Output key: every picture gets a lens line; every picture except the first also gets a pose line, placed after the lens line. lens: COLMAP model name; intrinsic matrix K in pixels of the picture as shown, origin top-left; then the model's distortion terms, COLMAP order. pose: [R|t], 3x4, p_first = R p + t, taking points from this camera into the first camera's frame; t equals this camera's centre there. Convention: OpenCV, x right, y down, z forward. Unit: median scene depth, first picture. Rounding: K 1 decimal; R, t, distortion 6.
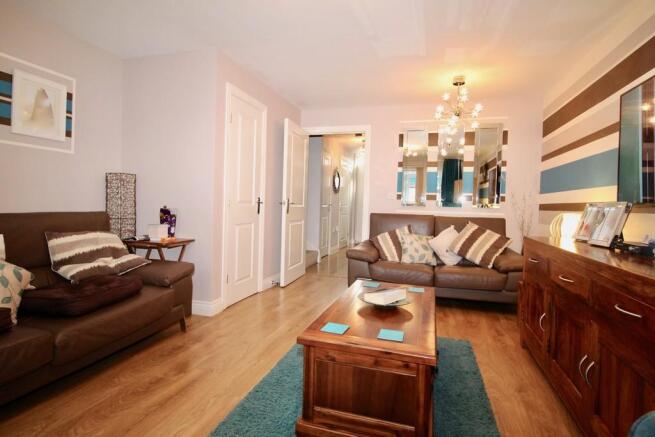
lens RADIAL K [[353.8, 0, 327.4], [0, 353.8, 210.5], [0, 0, 1]] dist [-0.001756, -0.001331]
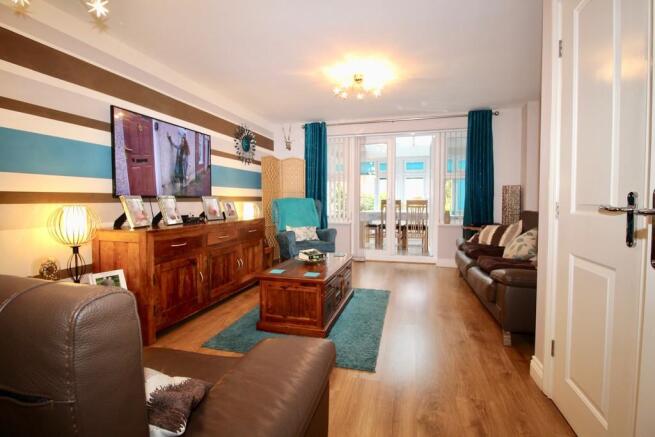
lens RADIAL K [[335.3, 0, 327.2], [0, 335.3, 209.4], [0, 0, 1]] dist [-0.001395, -0.000299]
pose [[-0.999091, -0.032949, -0.027059, 0.123509], [-0.034317, 0.998070, 0.051752, -0.050531], [0.025302, 0.052634, -0.998293, 2.150665]]
